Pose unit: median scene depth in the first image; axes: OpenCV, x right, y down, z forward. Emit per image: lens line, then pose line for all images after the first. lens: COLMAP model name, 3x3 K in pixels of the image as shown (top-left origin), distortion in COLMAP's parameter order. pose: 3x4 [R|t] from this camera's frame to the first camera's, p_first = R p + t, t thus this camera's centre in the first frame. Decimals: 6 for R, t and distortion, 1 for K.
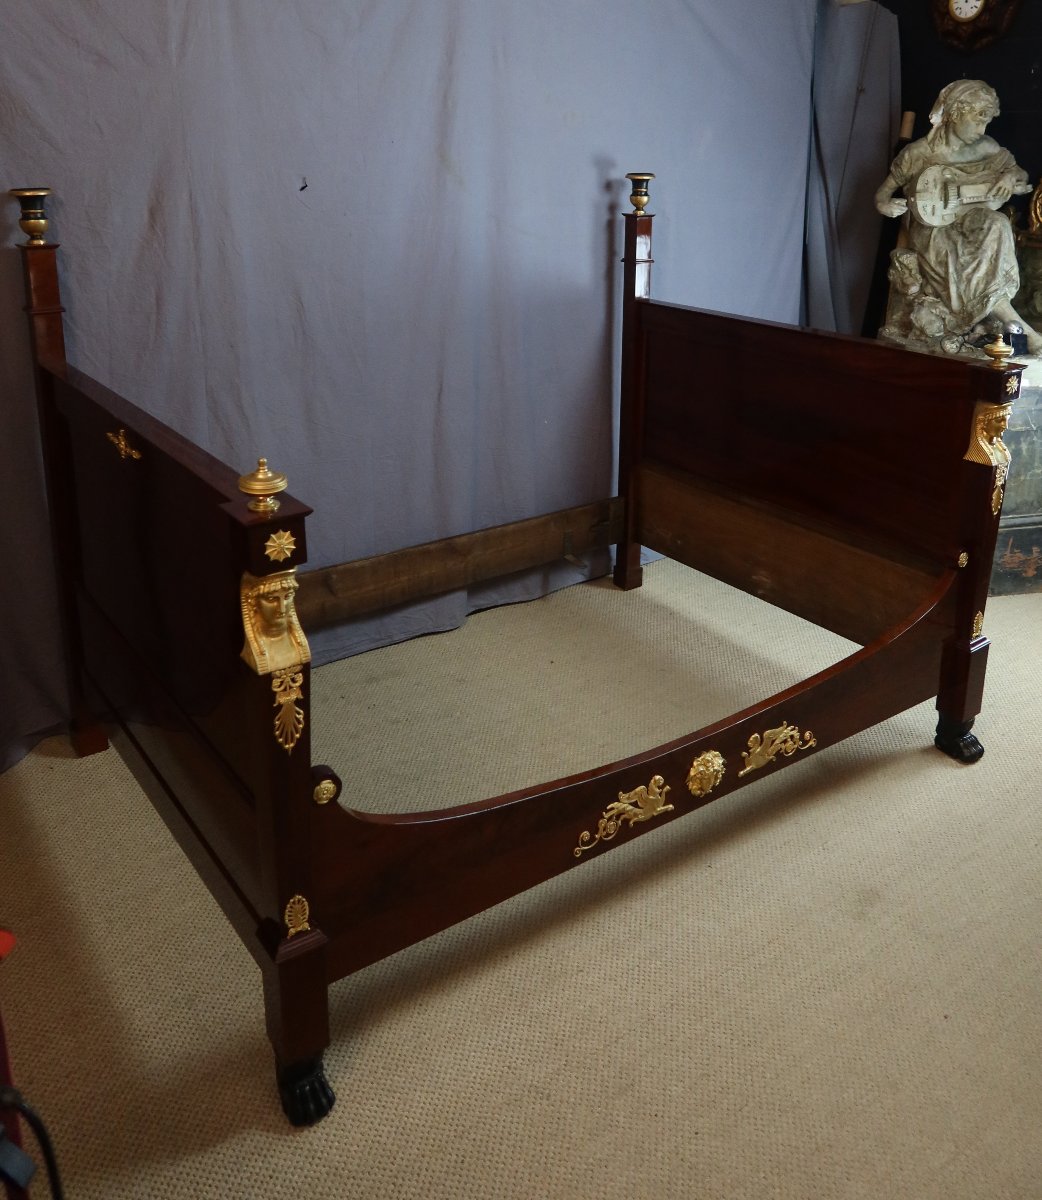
lens RADIAL K [[1075.2, 0, 523.0], [0, 1075.2, 416.0], [0, 0, 1]] dist [-0.041602, 0.001076]
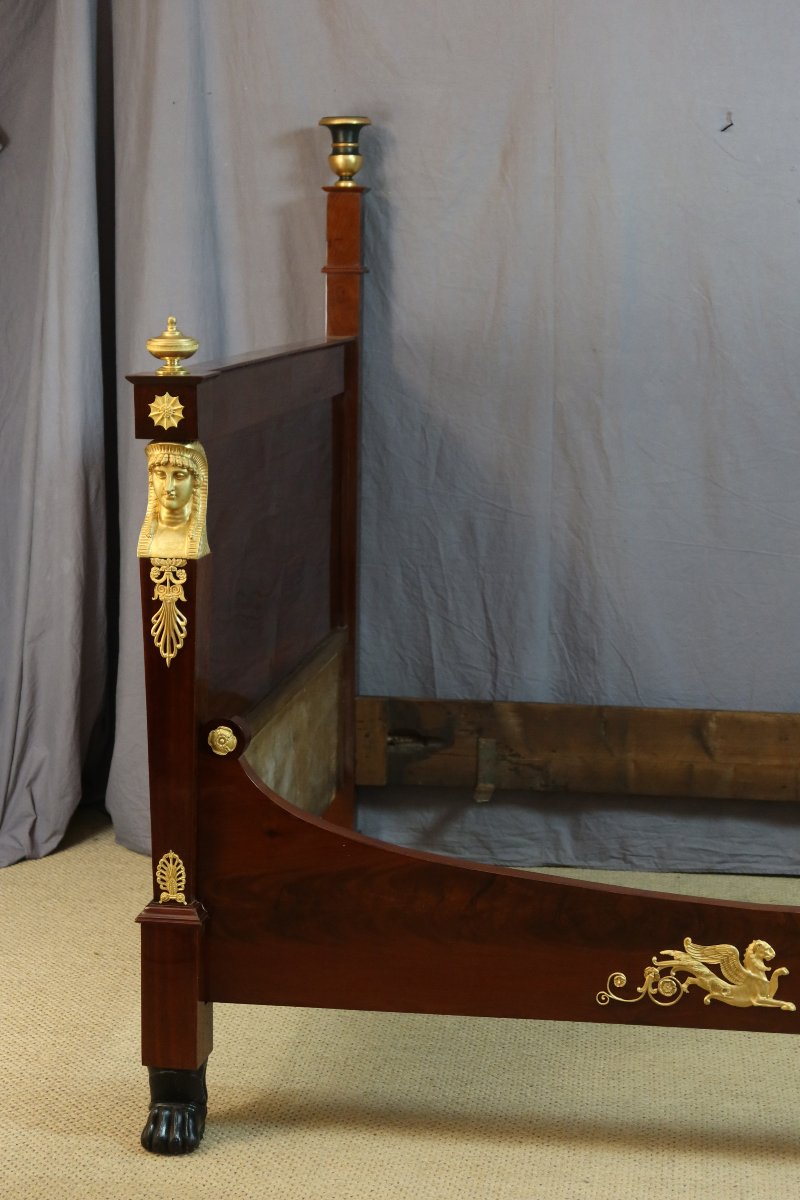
lens RADIAL K [[2167.8, 0, 400.0], [0, 2167.8, 600.0], [0, 0, 1]] dist [0.006028, 0.042767]
pose [[0.721595, 0.114015, -0.682862, 0.842623], [-0.175547, 0.984243, -0.021168, 0.200052], [0.669689, 0.135150, 0.730240, -0.133728]]
